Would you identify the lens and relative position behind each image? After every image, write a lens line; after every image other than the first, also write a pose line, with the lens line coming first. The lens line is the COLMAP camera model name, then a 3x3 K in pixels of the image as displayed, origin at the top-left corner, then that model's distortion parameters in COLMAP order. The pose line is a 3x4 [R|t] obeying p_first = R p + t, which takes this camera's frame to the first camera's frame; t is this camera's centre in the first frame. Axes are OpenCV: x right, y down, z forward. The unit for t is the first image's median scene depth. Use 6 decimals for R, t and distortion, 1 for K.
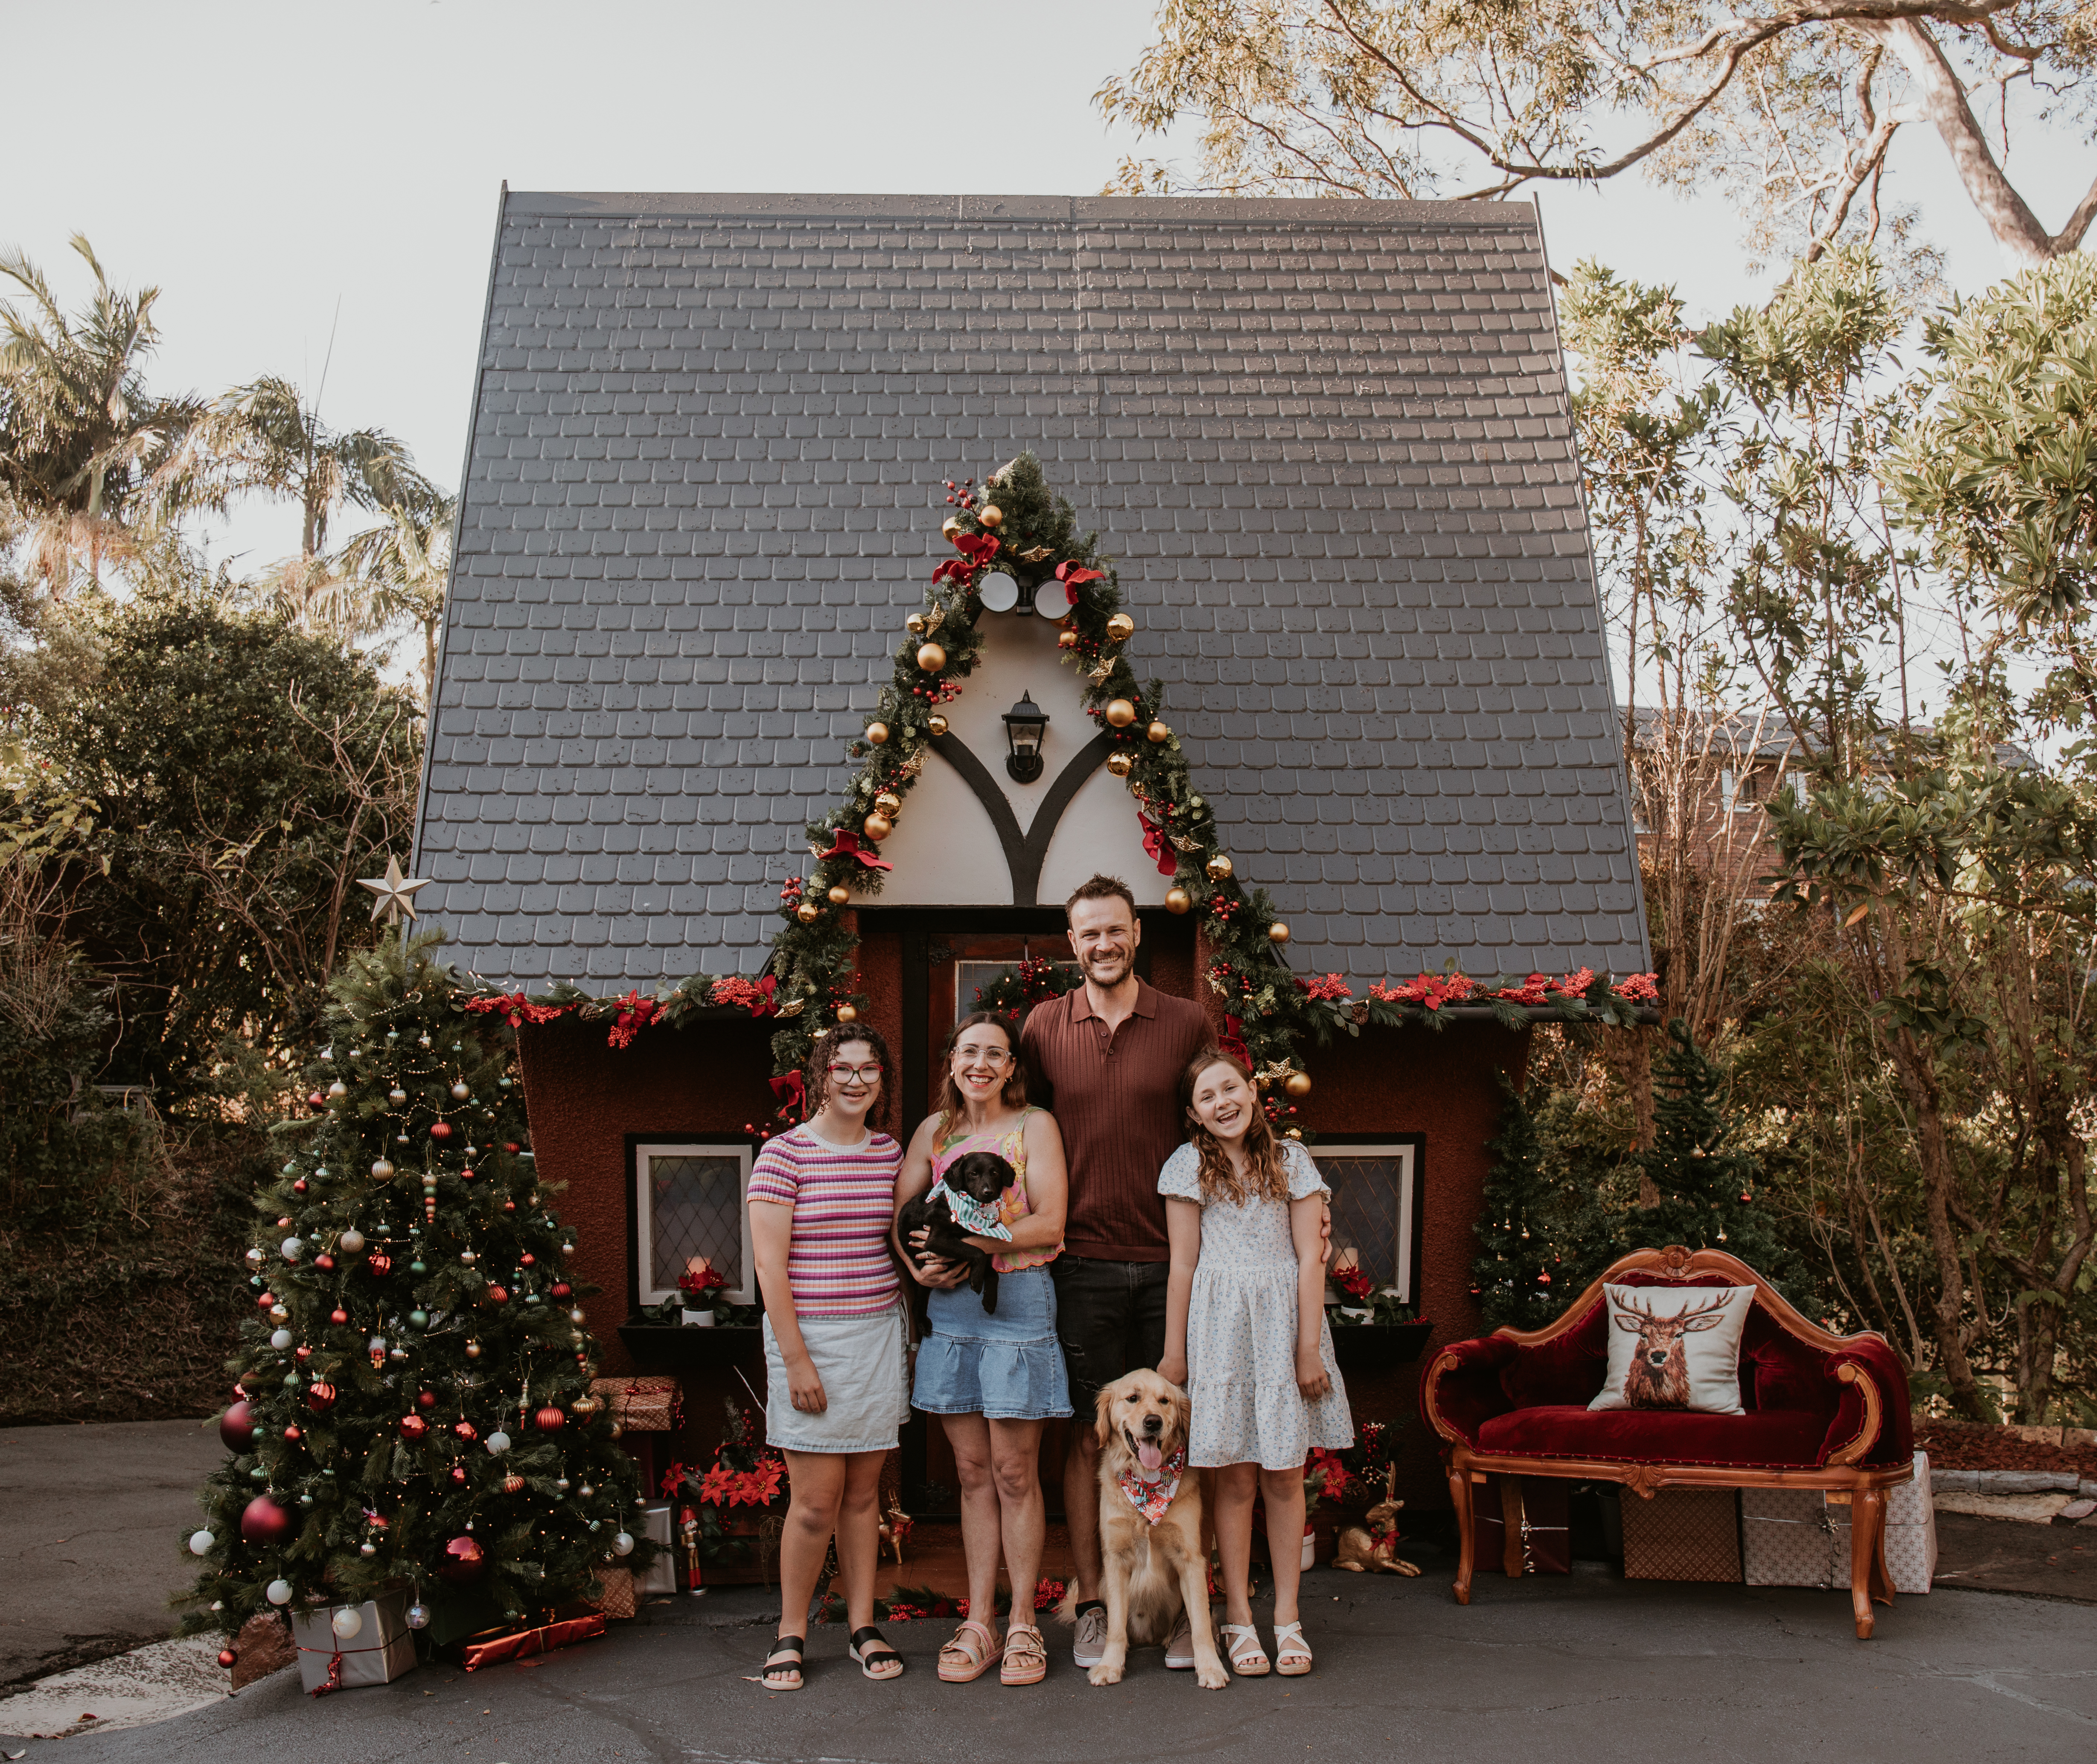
lens RADIAL K [[1949.6, 0, 1083.0], [0, 1949.6, 901.2], [0, 0, 1]] dist [-0.107597, 0.118010]
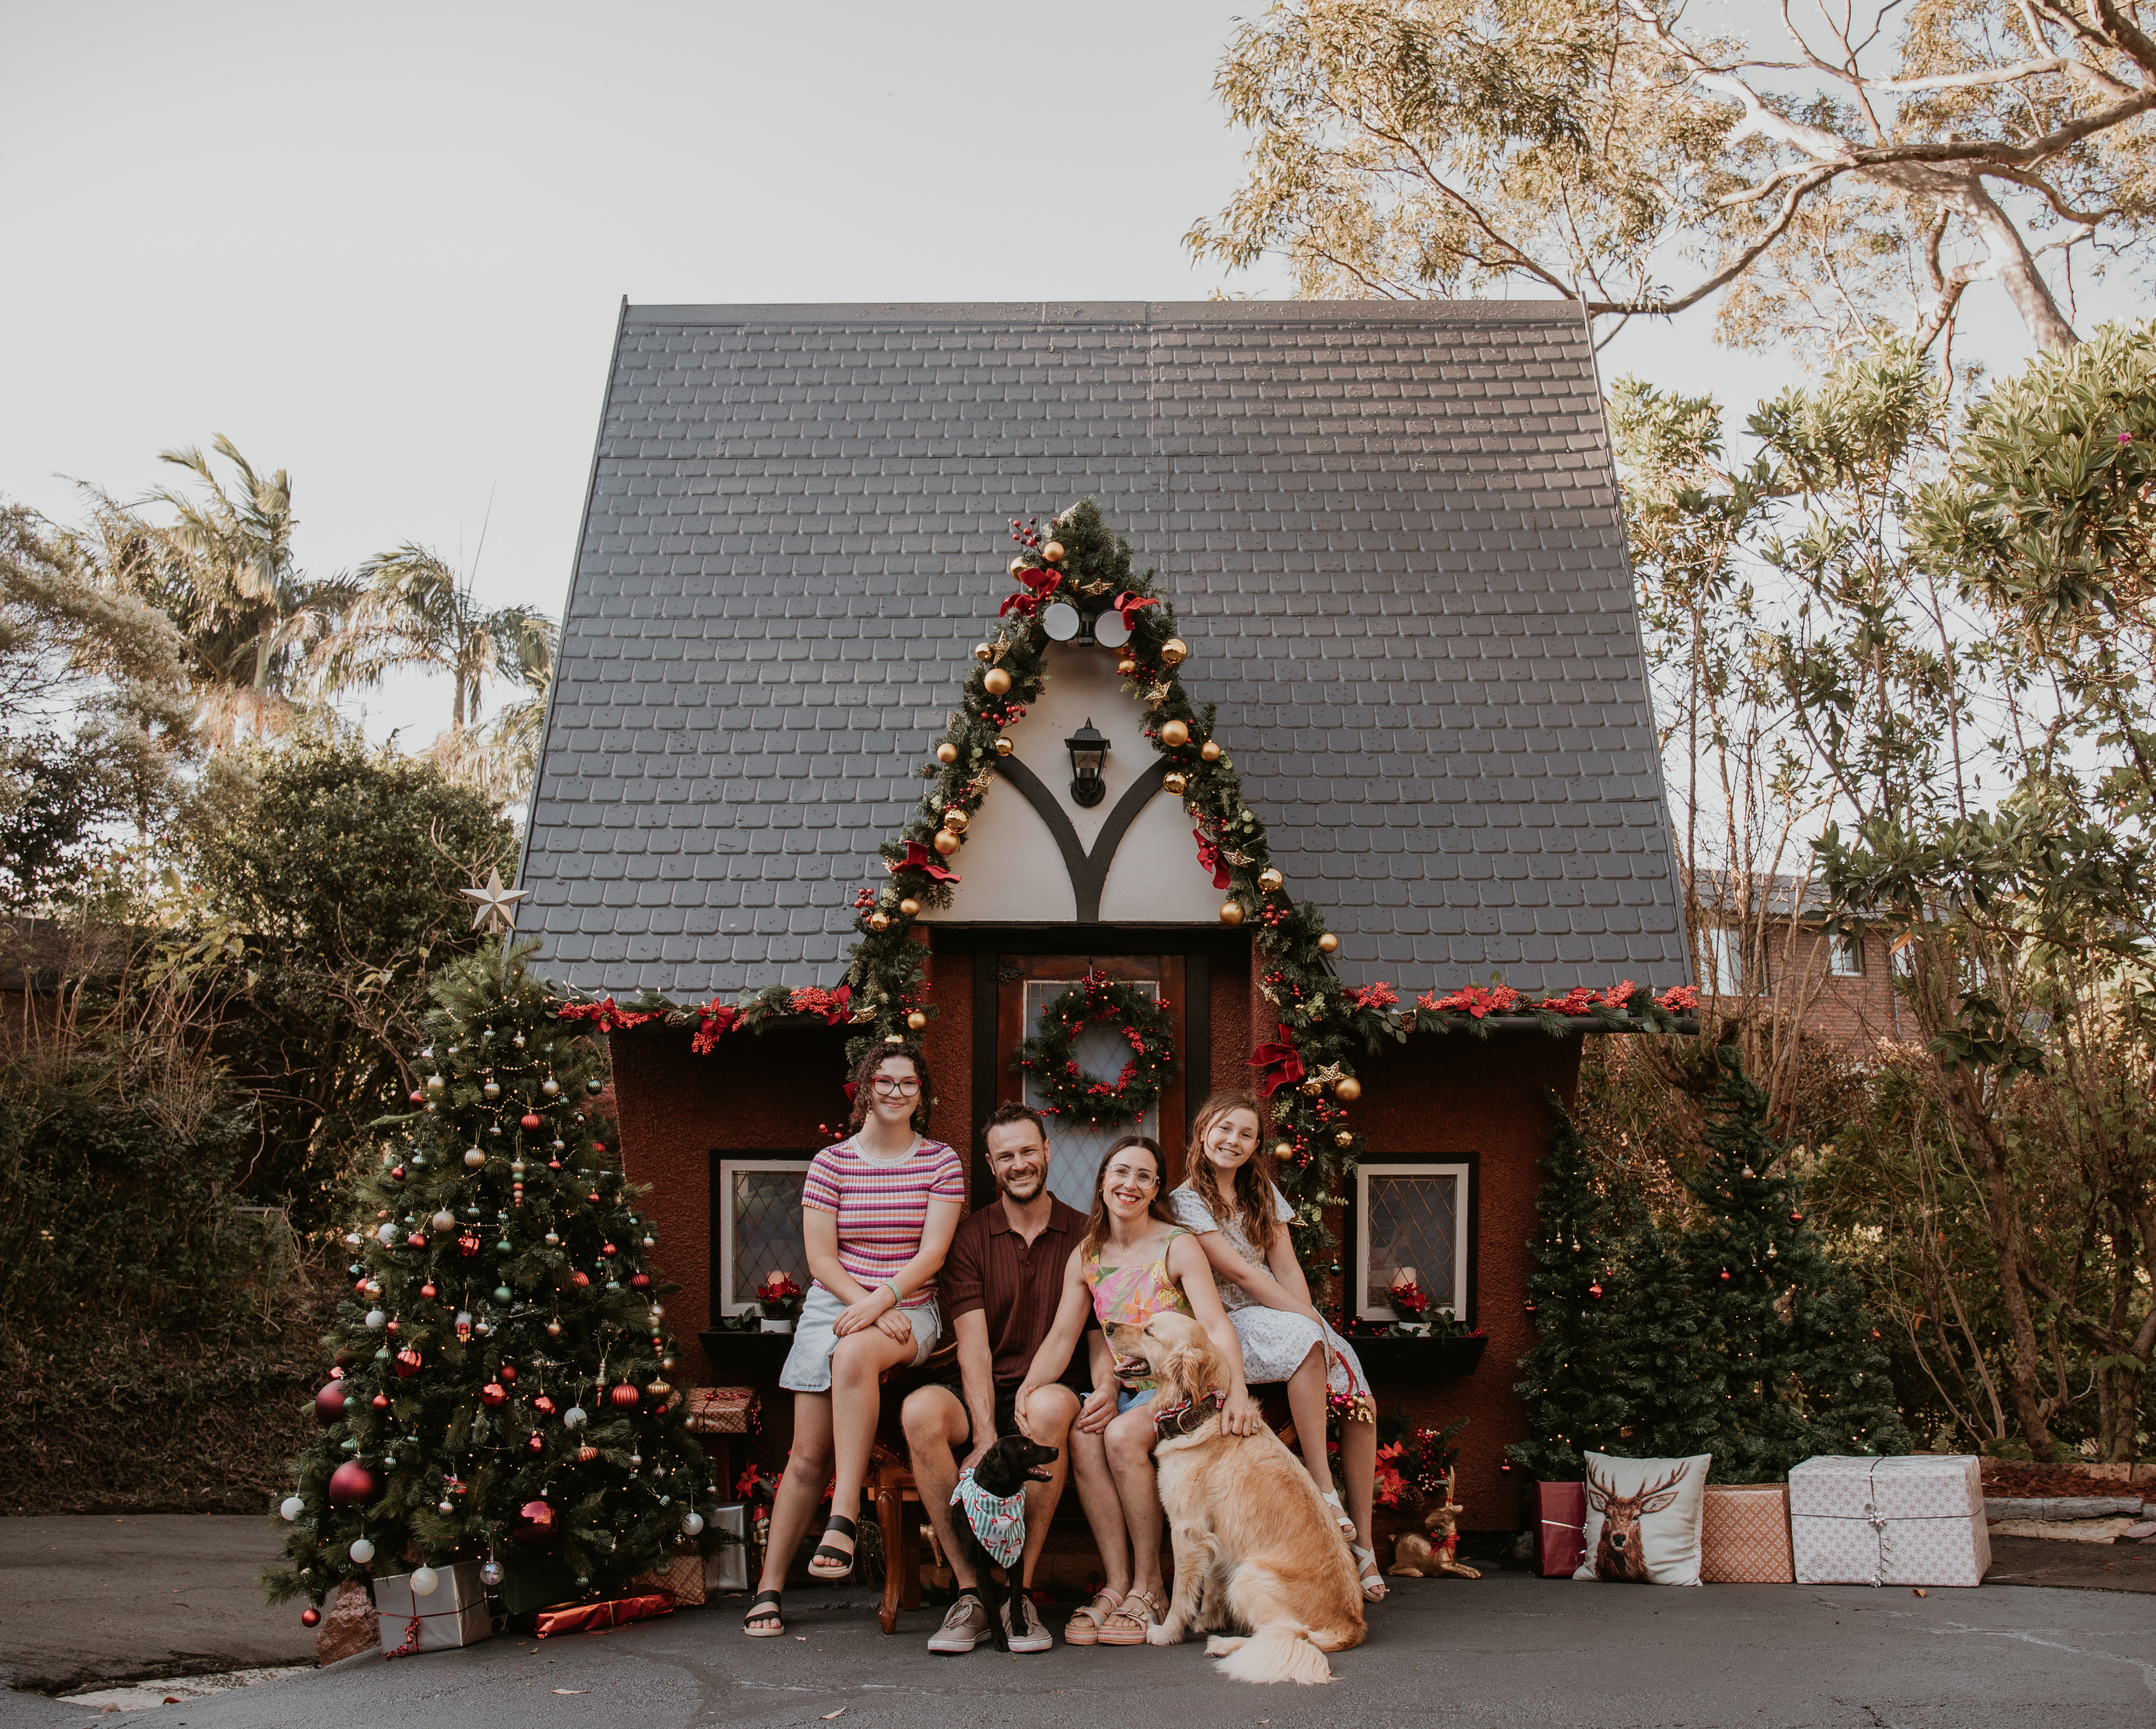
lens RADIAL K [[1916.8, 0, 1135.5], [0, 1916.8, 947.9], [0, 0, 1]] dist [-0.107217, 0.117605]
pose [[0.999084, -0.002832, -0.042693, 0.040587], [-0.000762, 0.996471, -0.083935, 0.103988], [0.042780, 0.083891, 0.995556, -0.028364]]
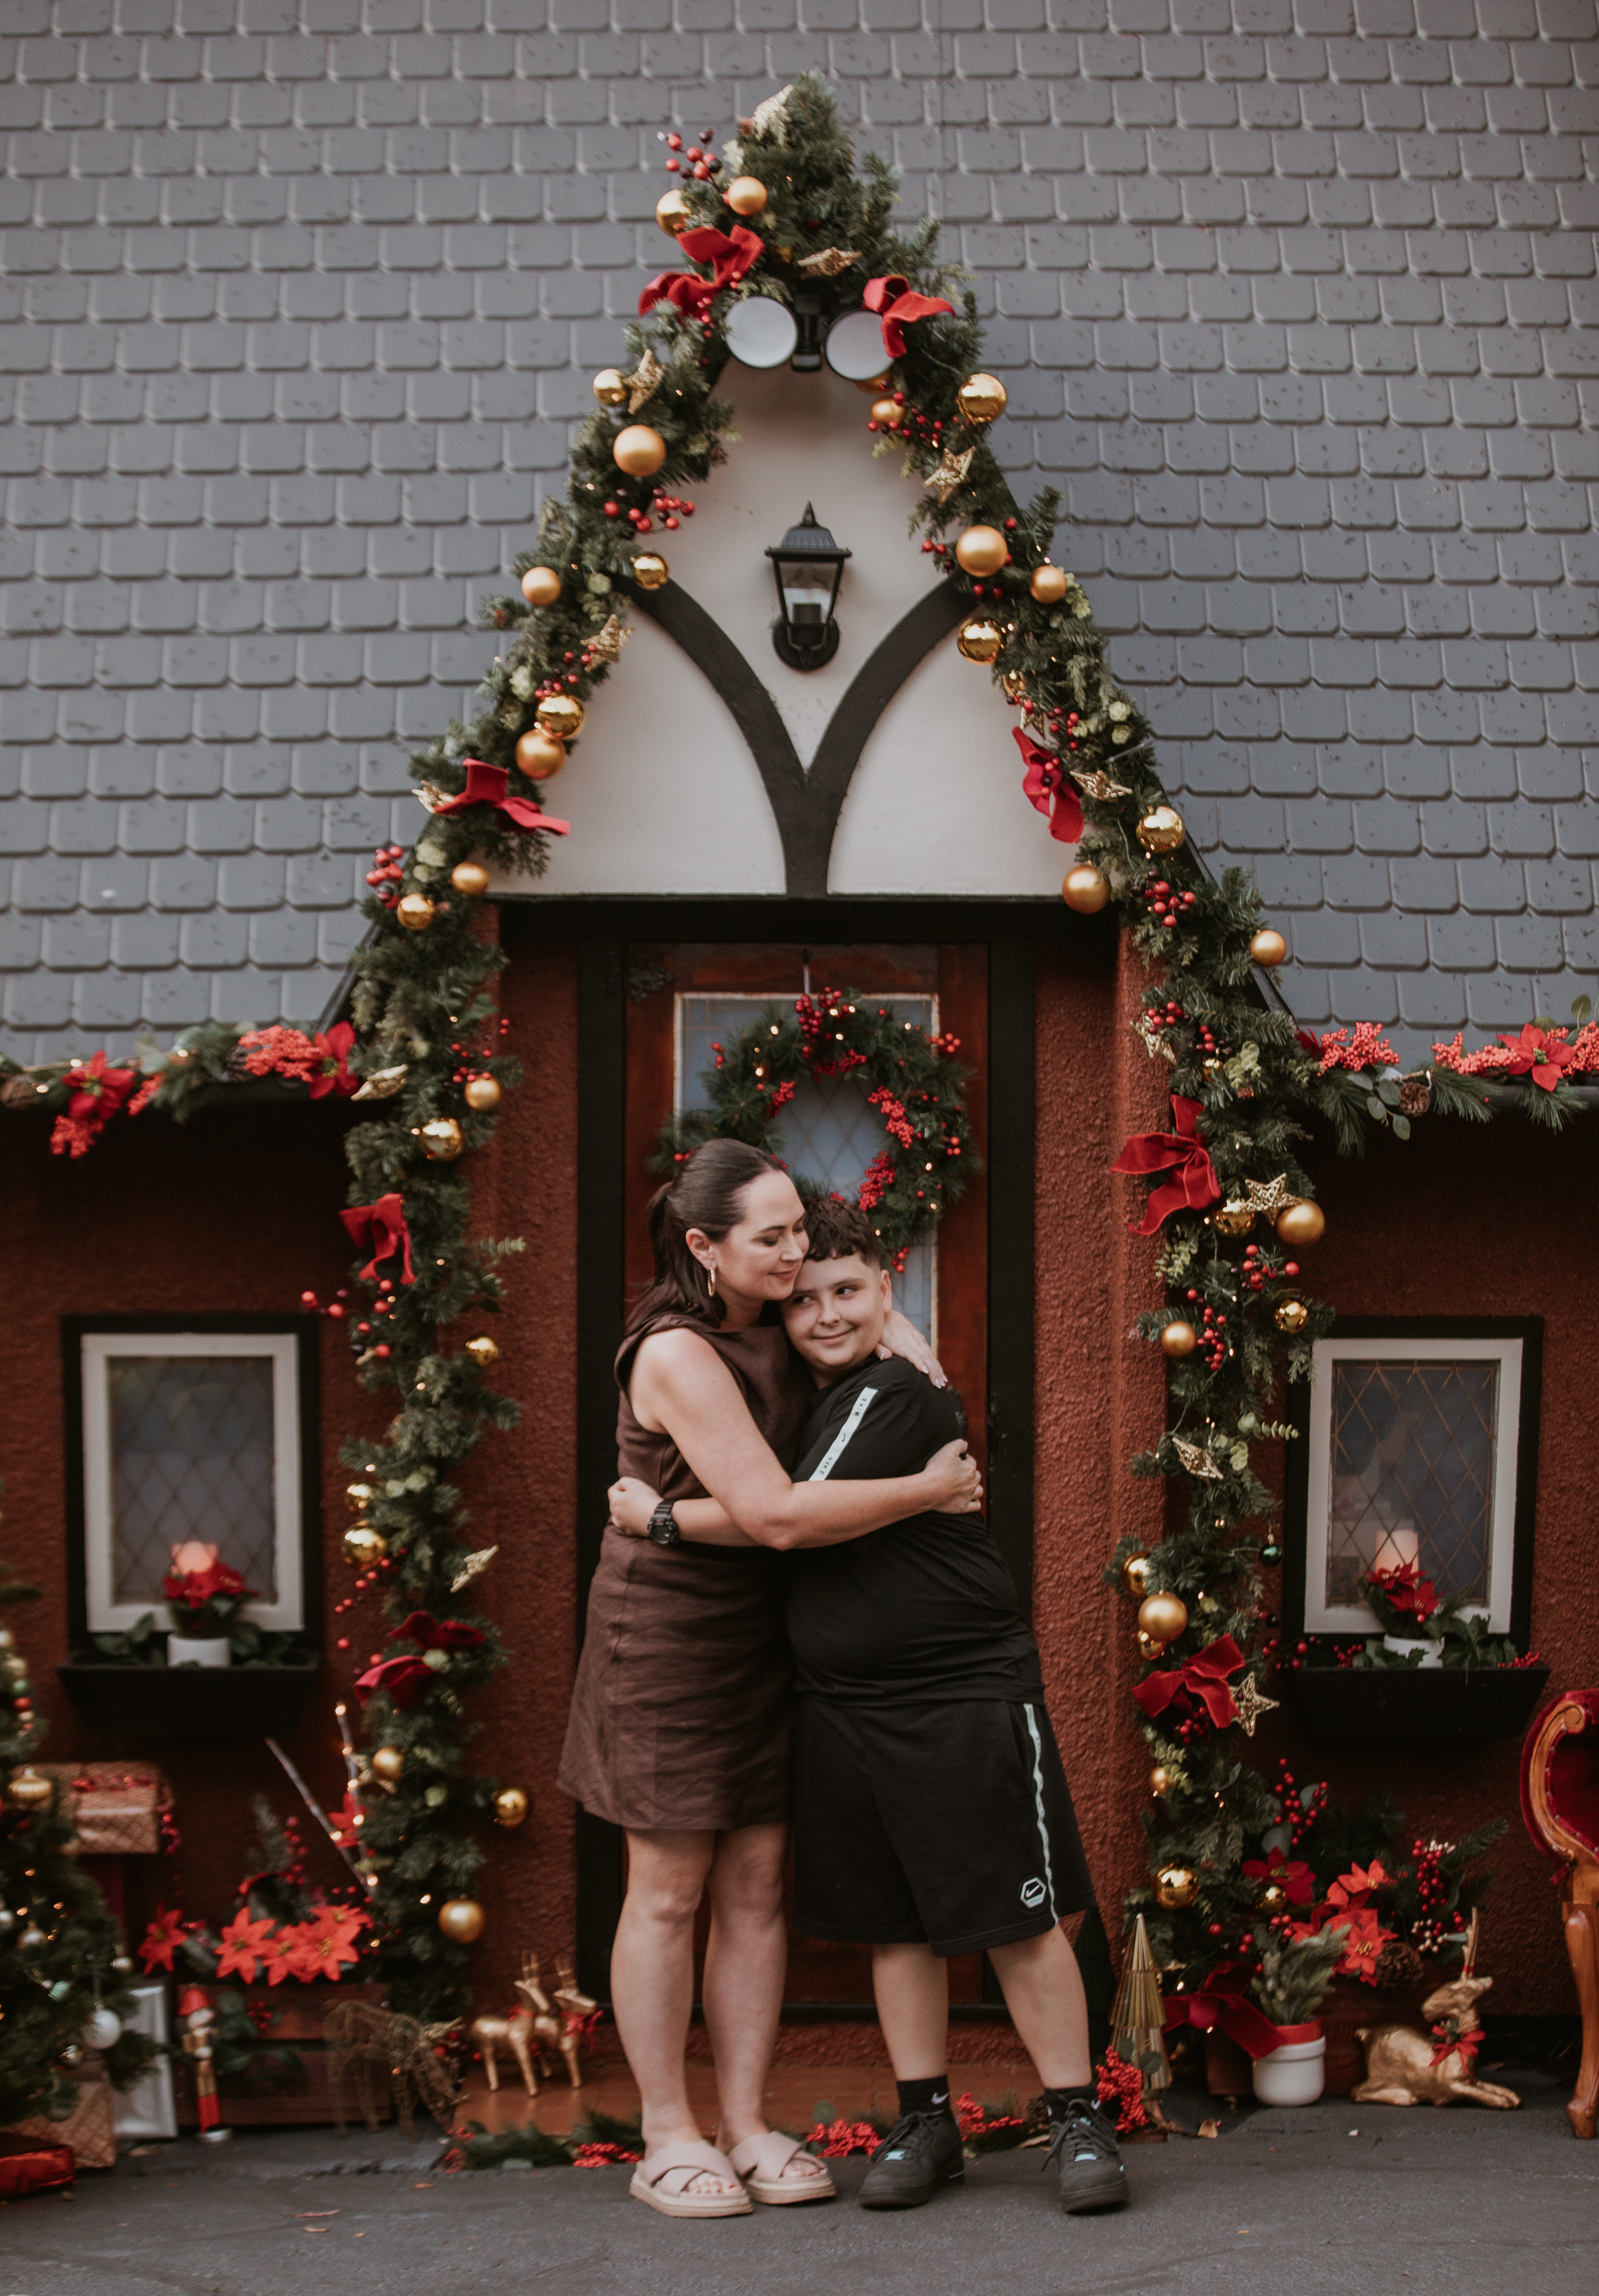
lens RADIAL K [[5293.0, 0, 774.1], [0, 5293.0, 1461.8], [0, 0, 1]] dist [-0.338810, 0.203274]
pose [[0.999867, 0.002790, -0.016093, -0.014577], [-0.000651, 0.991325, 0.131430, -0.034616], [0.016320, -0.131402, 0.991195, -0.487897]]
